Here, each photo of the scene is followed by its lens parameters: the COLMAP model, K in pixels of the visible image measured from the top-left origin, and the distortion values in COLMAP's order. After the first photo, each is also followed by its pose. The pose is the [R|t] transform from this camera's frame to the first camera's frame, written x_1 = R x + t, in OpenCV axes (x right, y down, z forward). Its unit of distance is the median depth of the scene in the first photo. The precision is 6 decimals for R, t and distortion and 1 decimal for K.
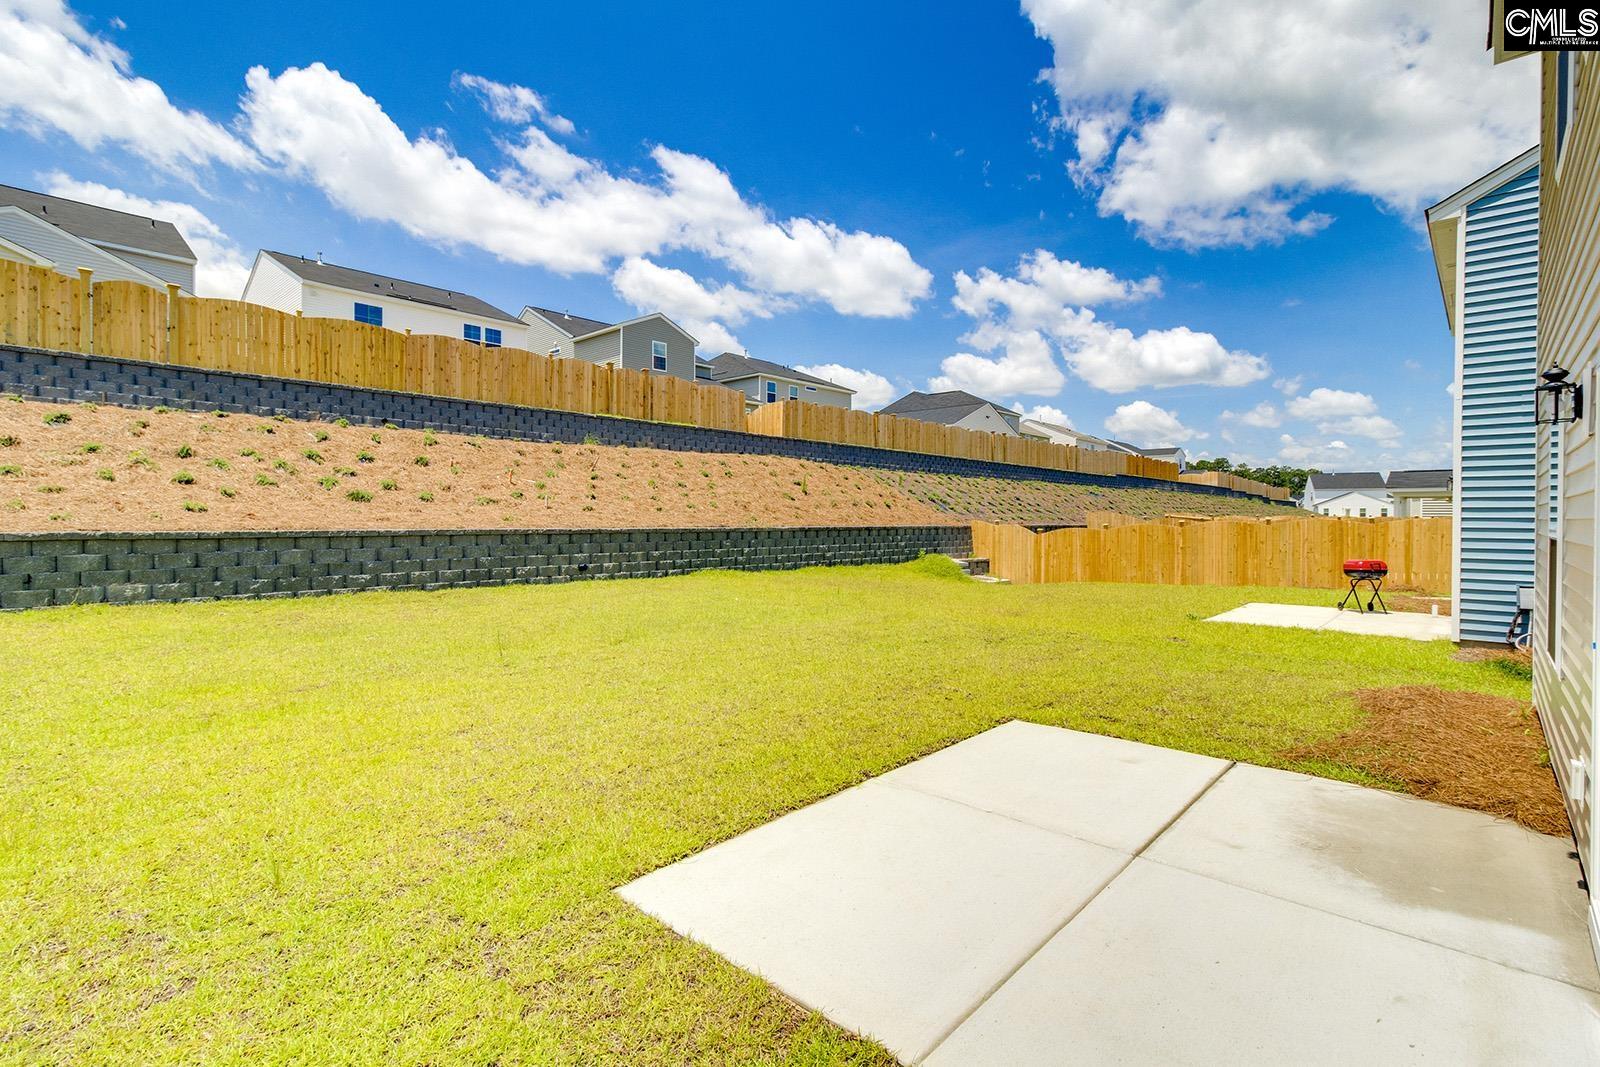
lens RADIAL K [[743.2, 0, 806.0], [0, 743.2, 527.2], [0, 0, 1]] dist [0.002102, 0.000495]
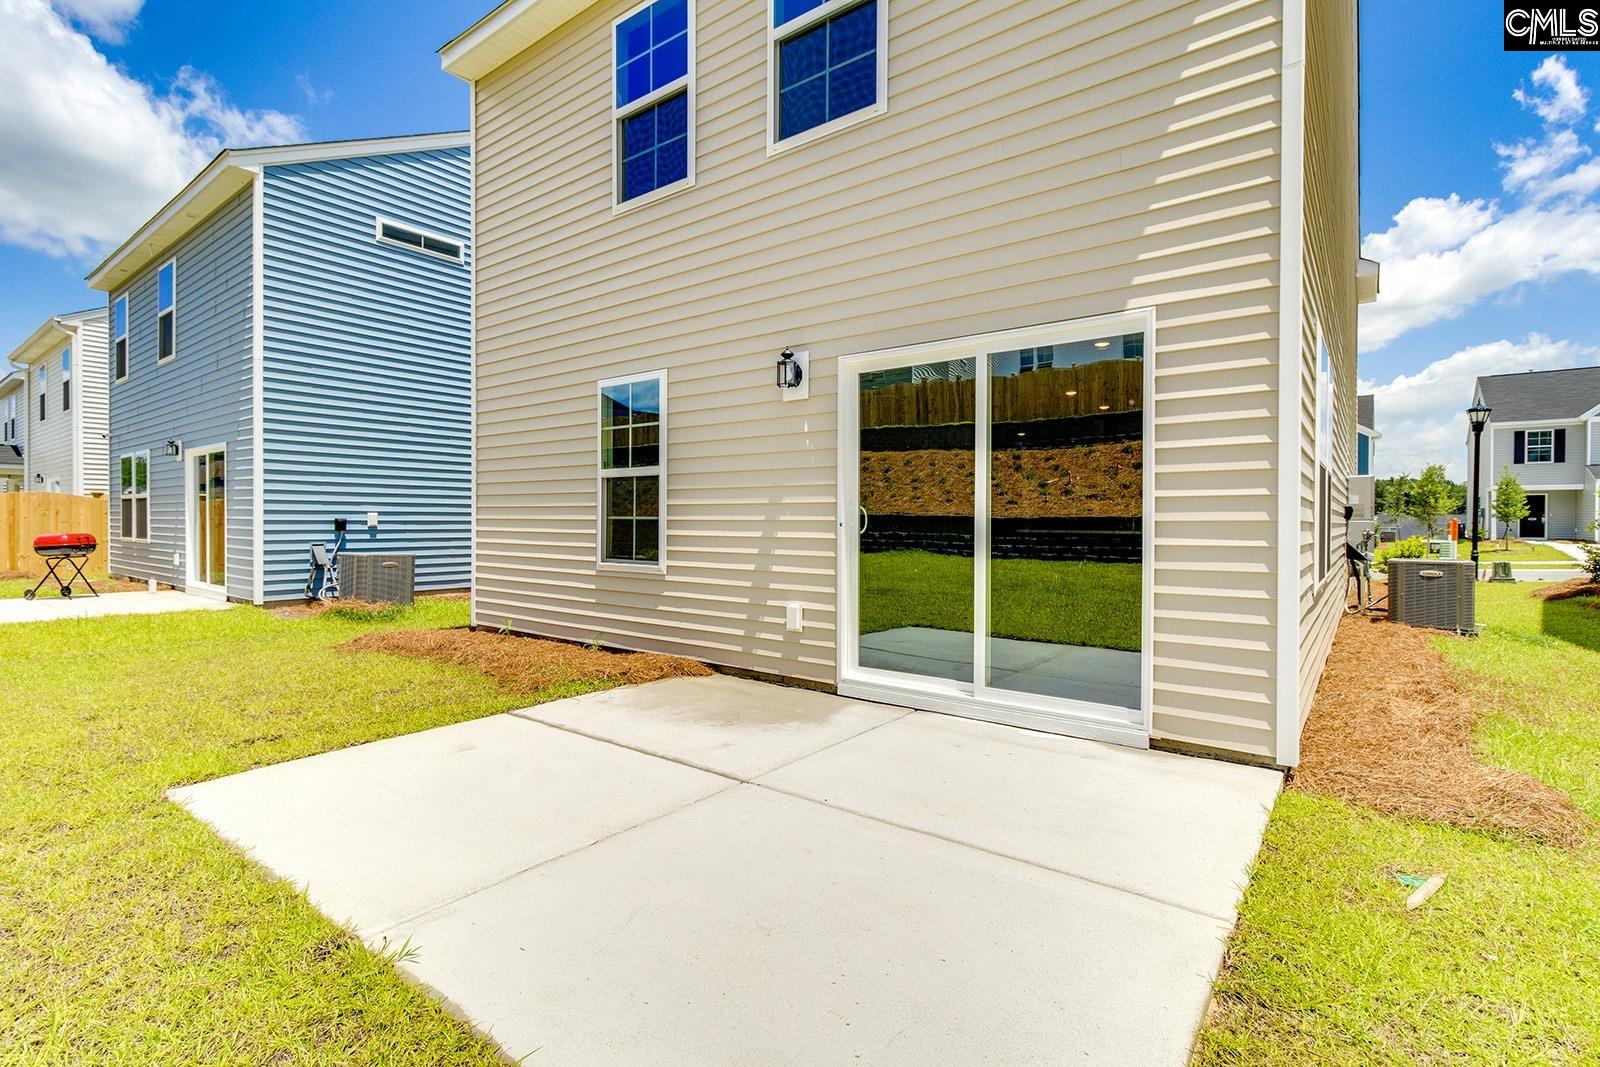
lens RADIAL K [[743.2, 0, 806.0], [0, 743.2, 527.2], [0, 0, 1]] dist [0.002102, 0.000495]
pose [[-0.079469, -0.013798, 0.996742, -0.171290], [0.005993, 0.999880, 0.014319, 0.041952], [-0.996819, 0.007111, -0.079377, 0.361409]]
